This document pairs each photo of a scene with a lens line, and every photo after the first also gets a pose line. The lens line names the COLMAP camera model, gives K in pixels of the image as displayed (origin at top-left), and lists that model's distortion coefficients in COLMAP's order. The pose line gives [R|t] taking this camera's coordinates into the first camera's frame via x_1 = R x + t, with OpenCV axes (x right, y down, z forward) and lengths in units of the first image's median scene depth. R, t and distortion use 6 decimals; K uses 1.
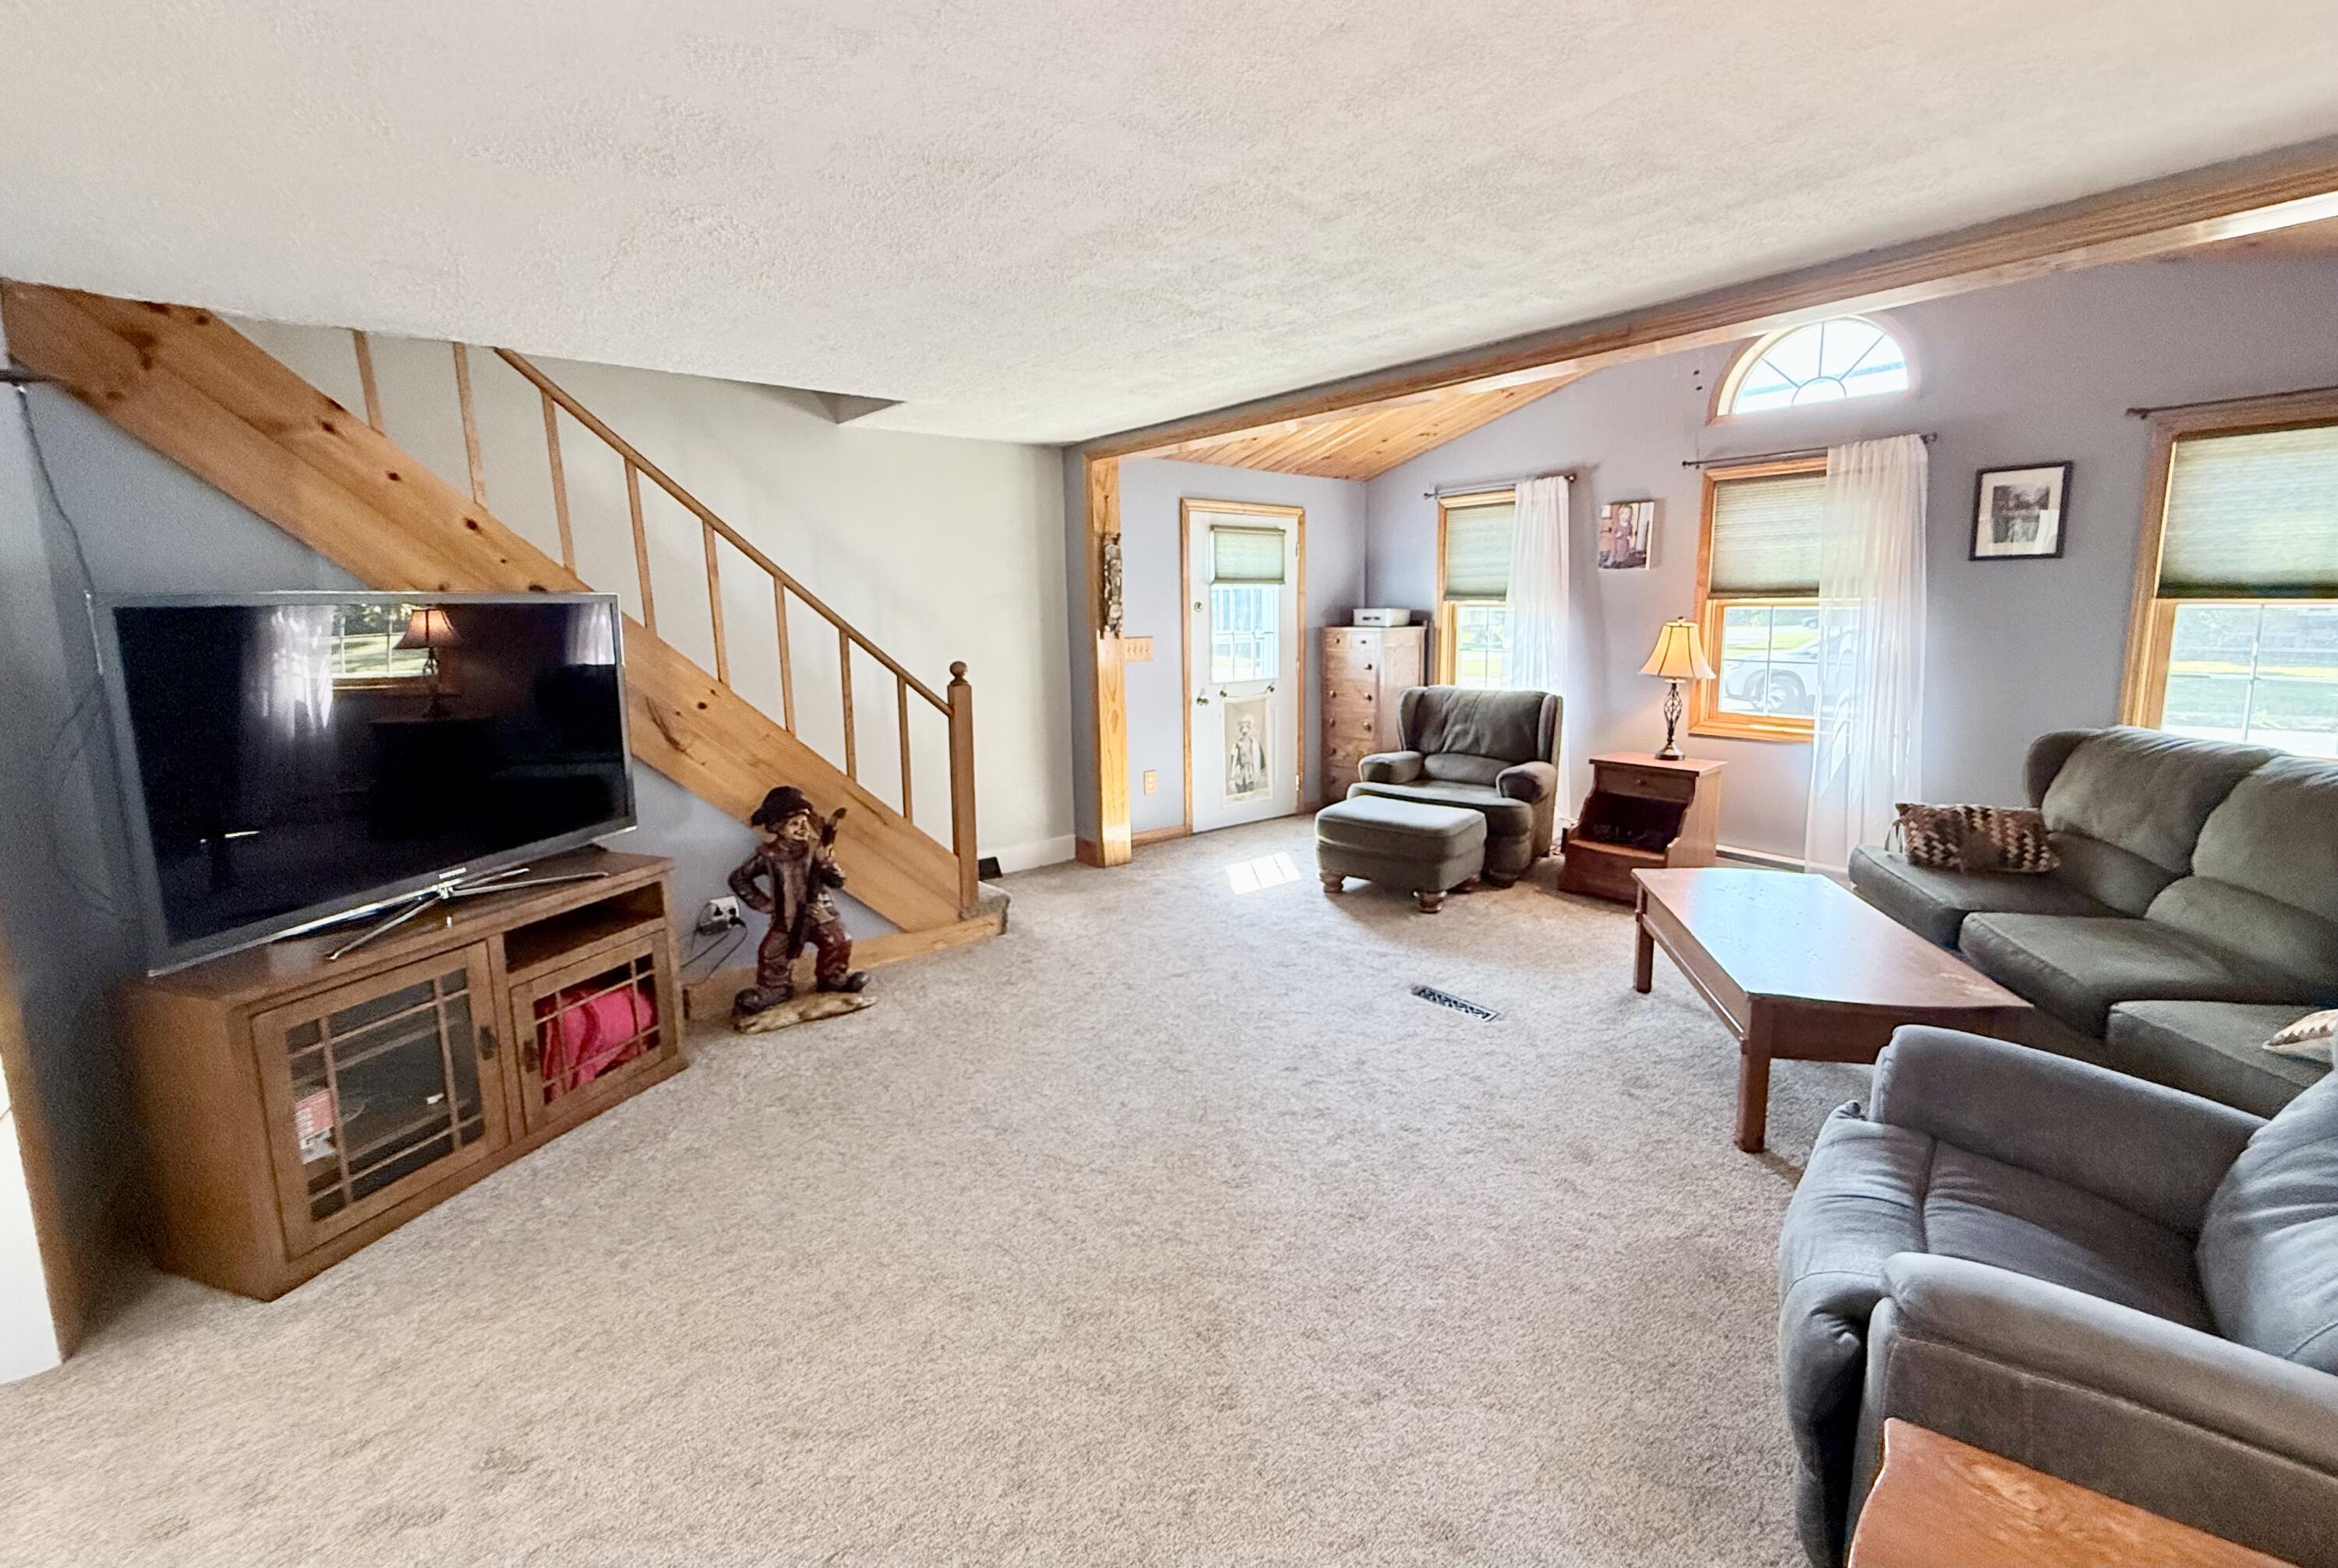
lens RADIAL K [[968.0, 0, 1177.8], [0, 968.0, 746.0], [0, 0, 1]] dist [0.000635, 0.000144]
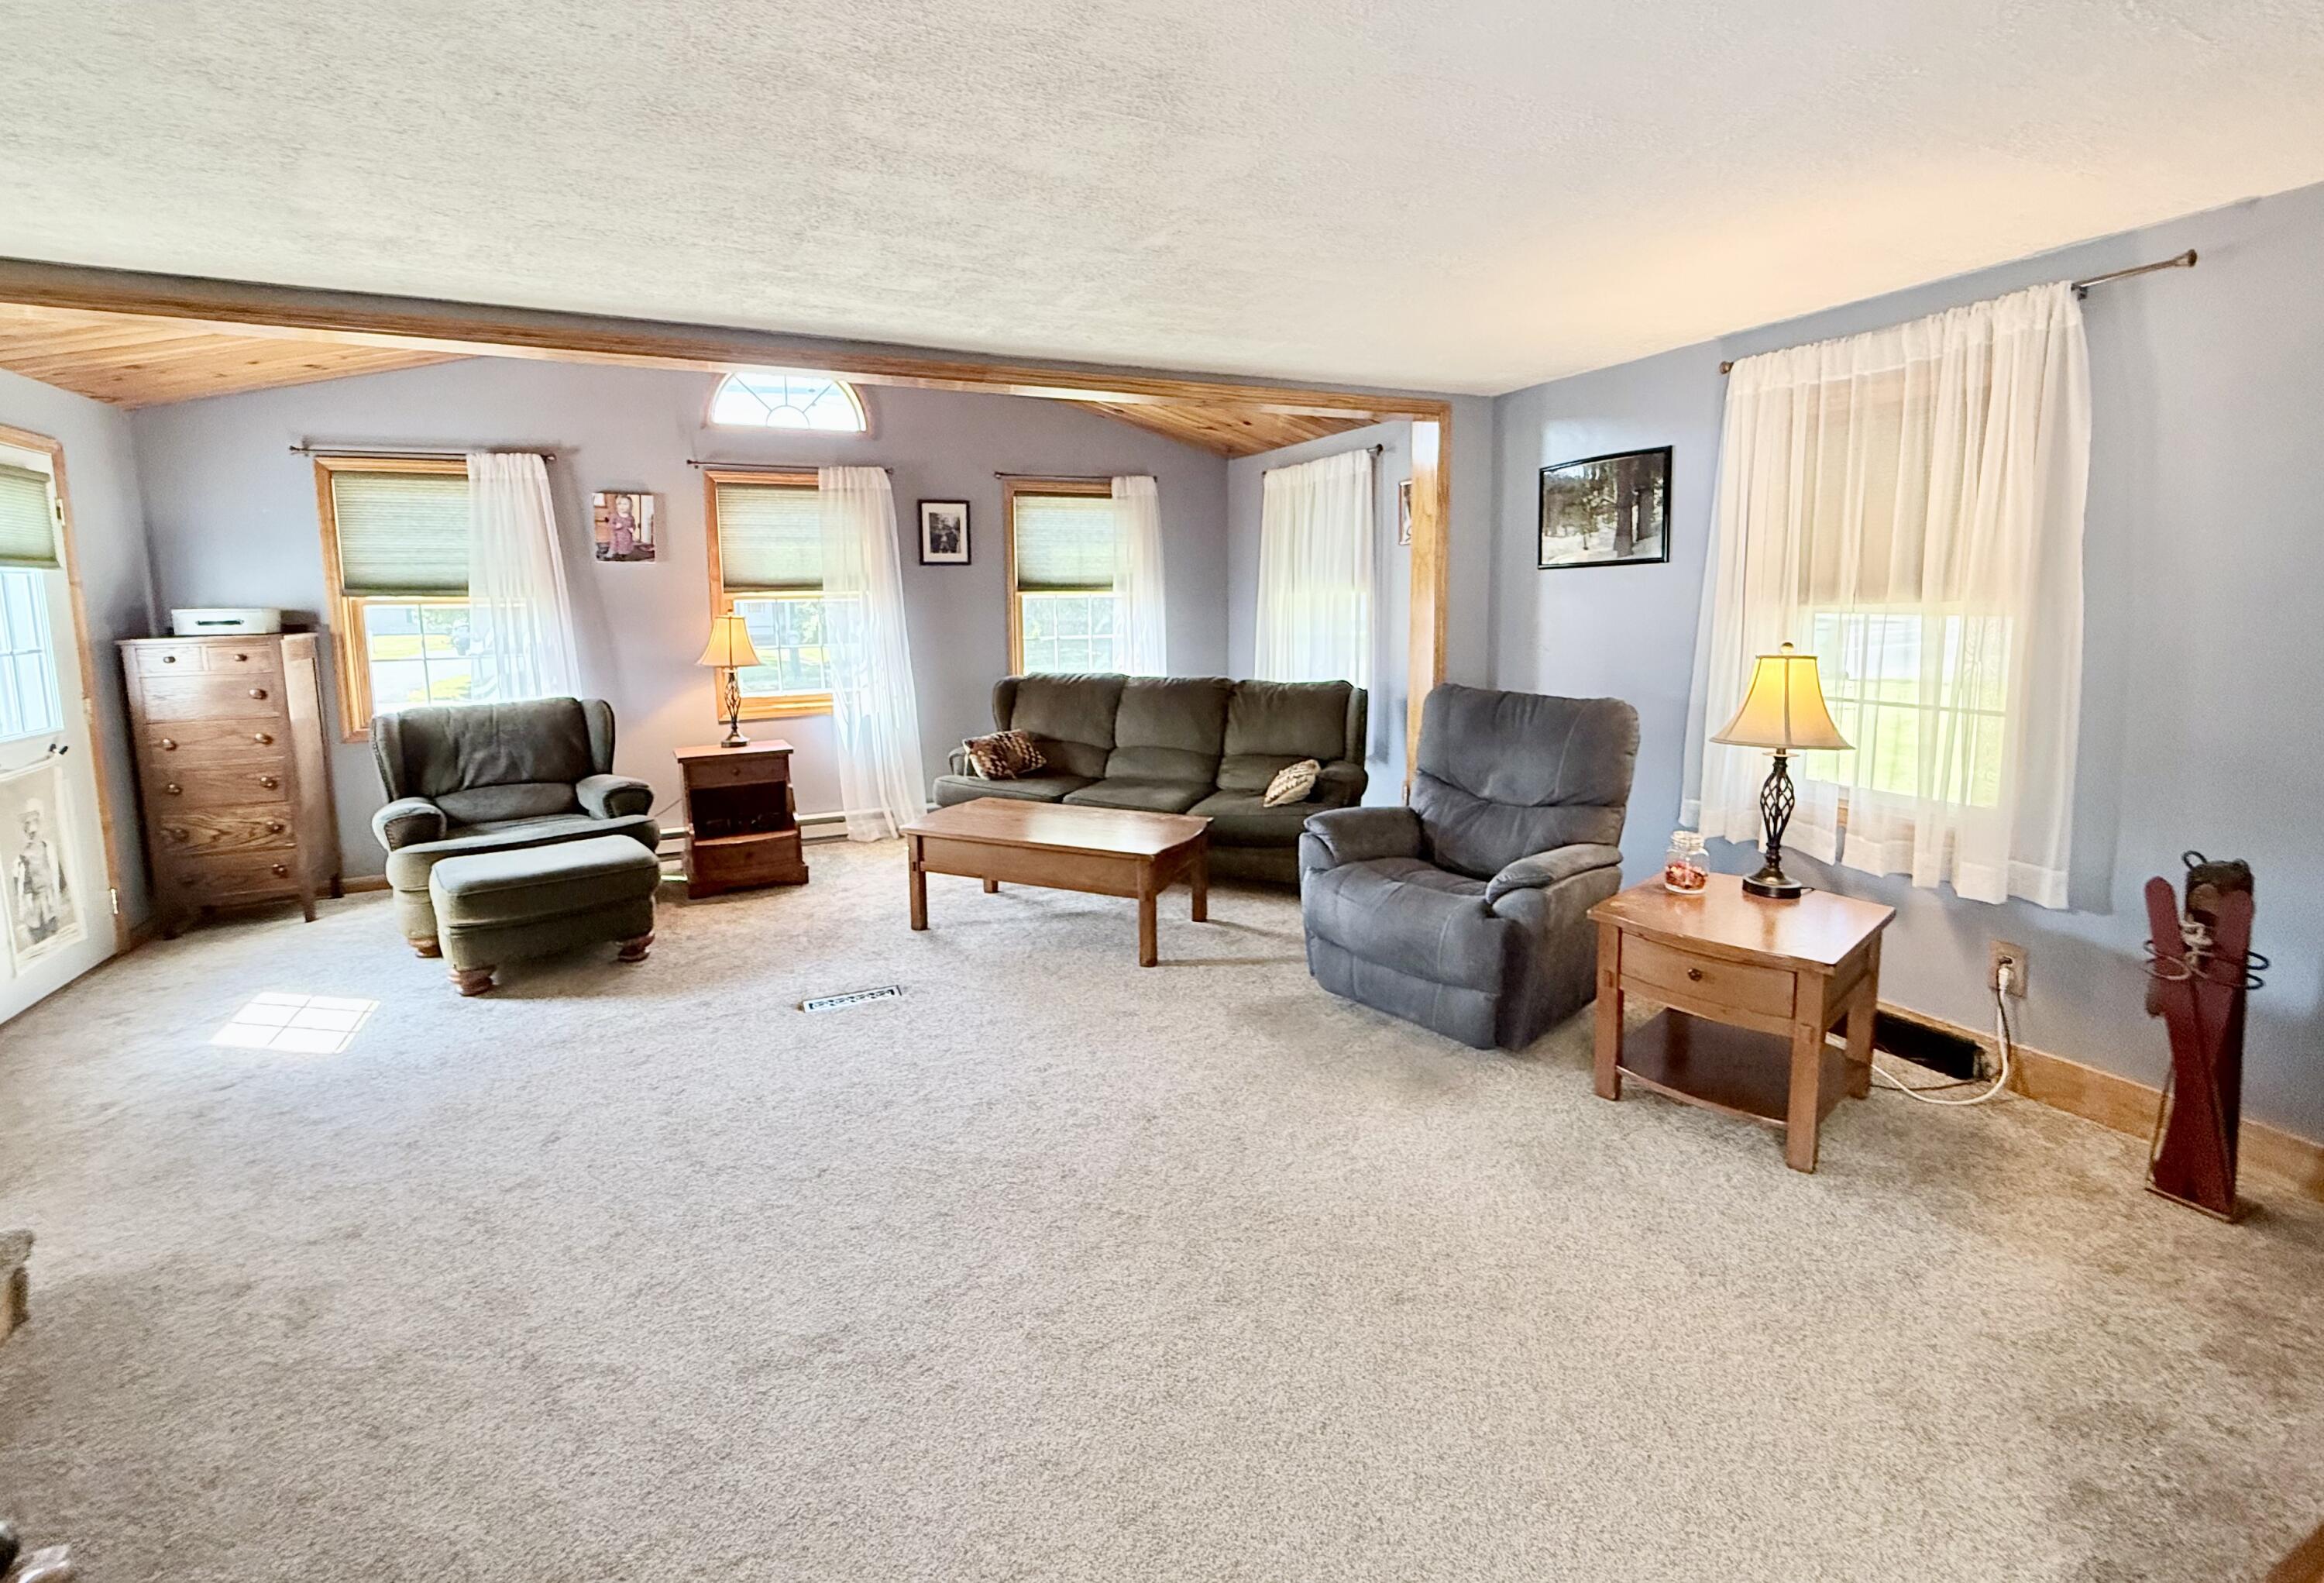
lens RADIAL K [[1005.2, 0, 1154.2], [0, 1005.2, 716.6], [0, 0, 1]] dist [-0.001685, -0.000039]
pose [[0.233226, -0.114846, 0.965617, -0.428369], [0.150639, 0.985281, 0.080801, -0.037748], [-0.960684, 0.126615, 0.247093, 0.301844]]
